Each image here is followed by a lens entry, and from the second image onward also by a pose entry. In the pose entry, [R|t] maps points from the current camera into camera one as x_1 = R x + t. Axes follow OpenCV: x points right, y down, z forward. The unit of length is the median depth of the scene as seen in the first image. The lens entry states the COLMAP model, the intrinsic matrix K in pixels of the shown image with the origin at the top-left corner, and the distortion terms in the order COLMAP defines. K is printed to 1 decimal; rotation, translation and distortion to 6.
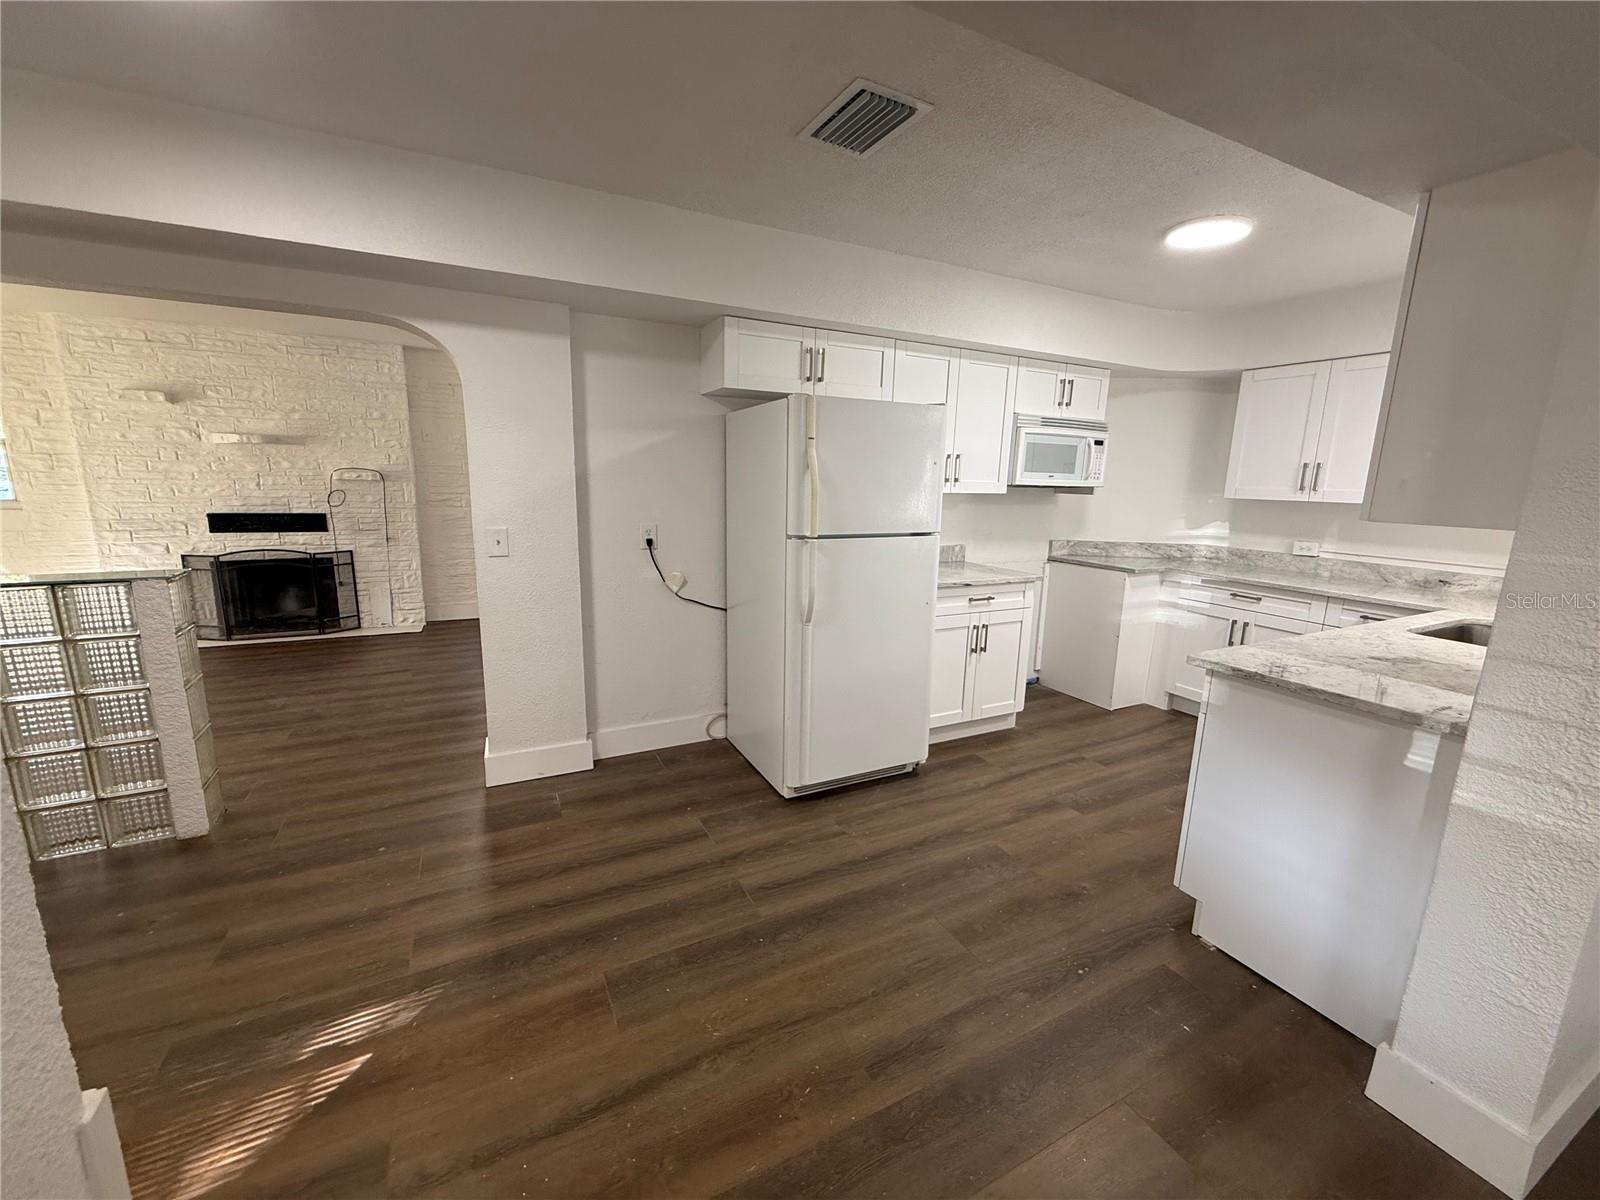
lens RADIAL K [[637.1, 0, 795.4], [0, 637.1, 600.0], [0, 0, 1]] dist [0.001150, -0.000689]
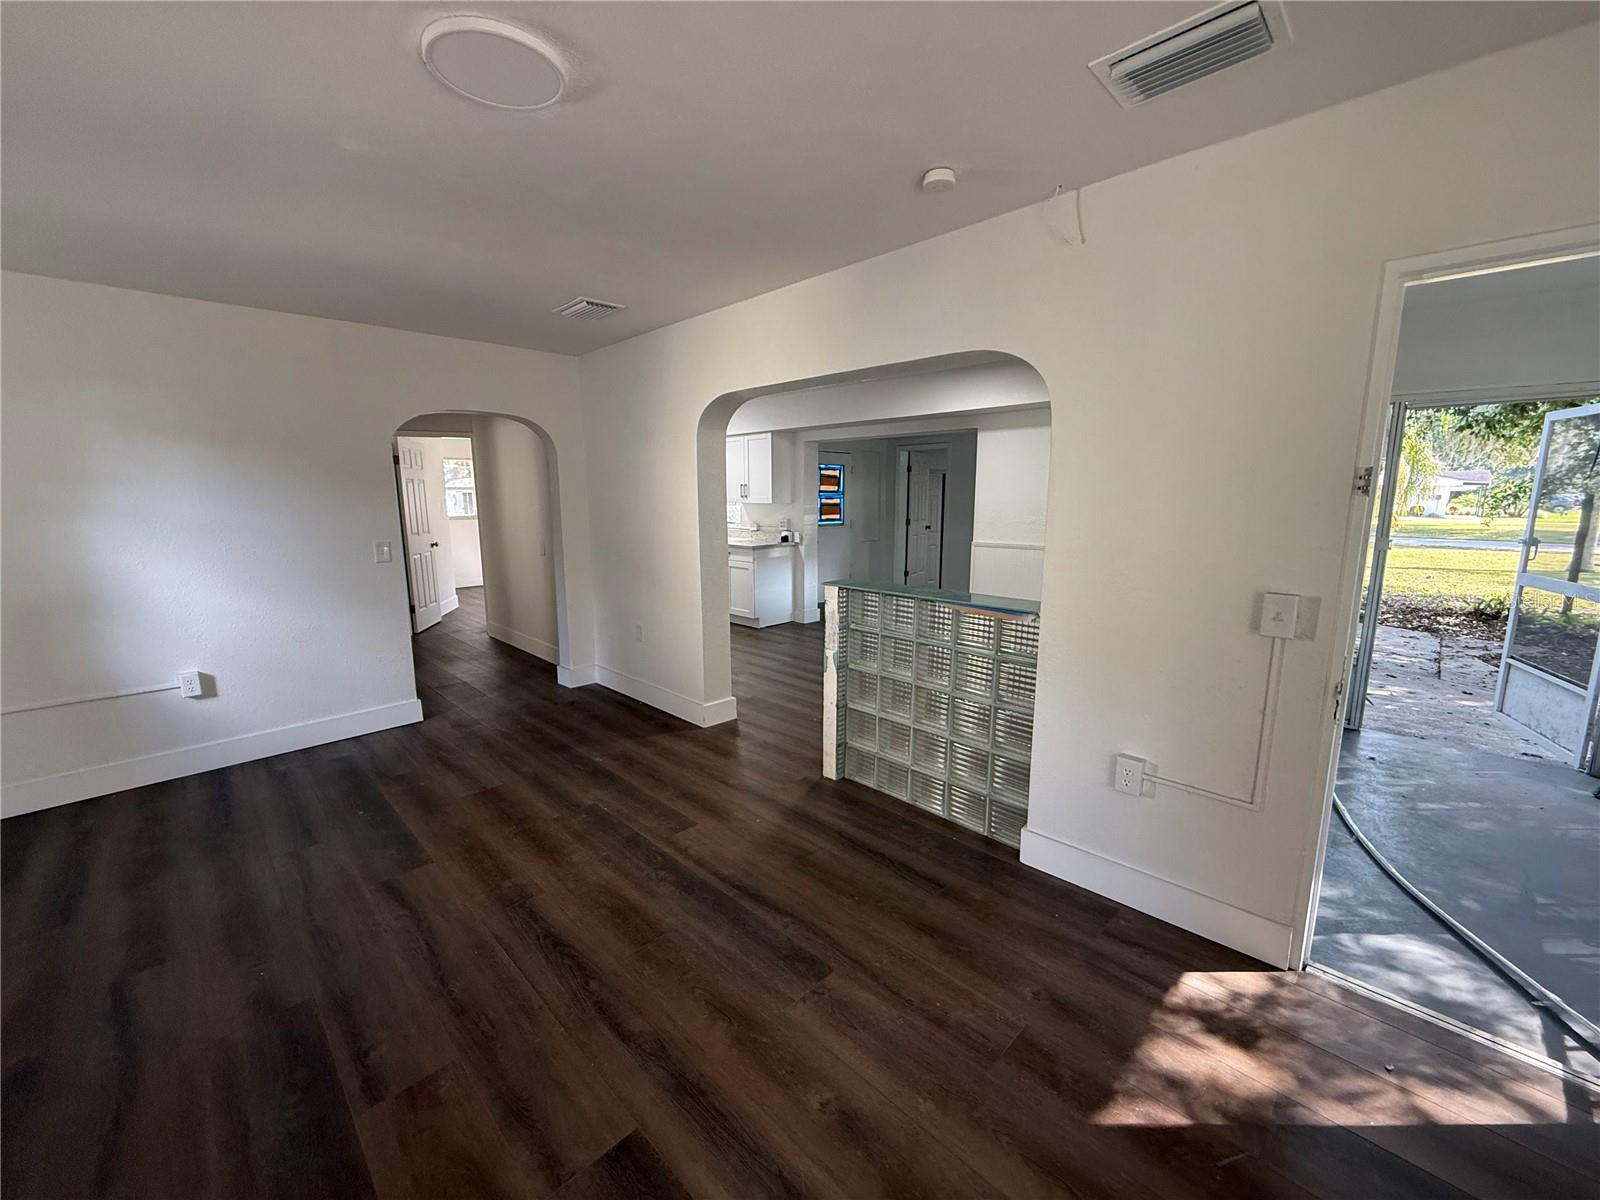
lens RADIAL K [[637.1, 0, 800.1], [0, 637.1, 594.0], [0, 0, 1]] dist [0.001150, -0.000689]
pose [[-0.315112, -0.167978, 0.934071, -1.546153], [0.179307, 0.955949, 0.232402, -0.241781], [-0.931962, 0.240718, -0.271112, 1.007757]]
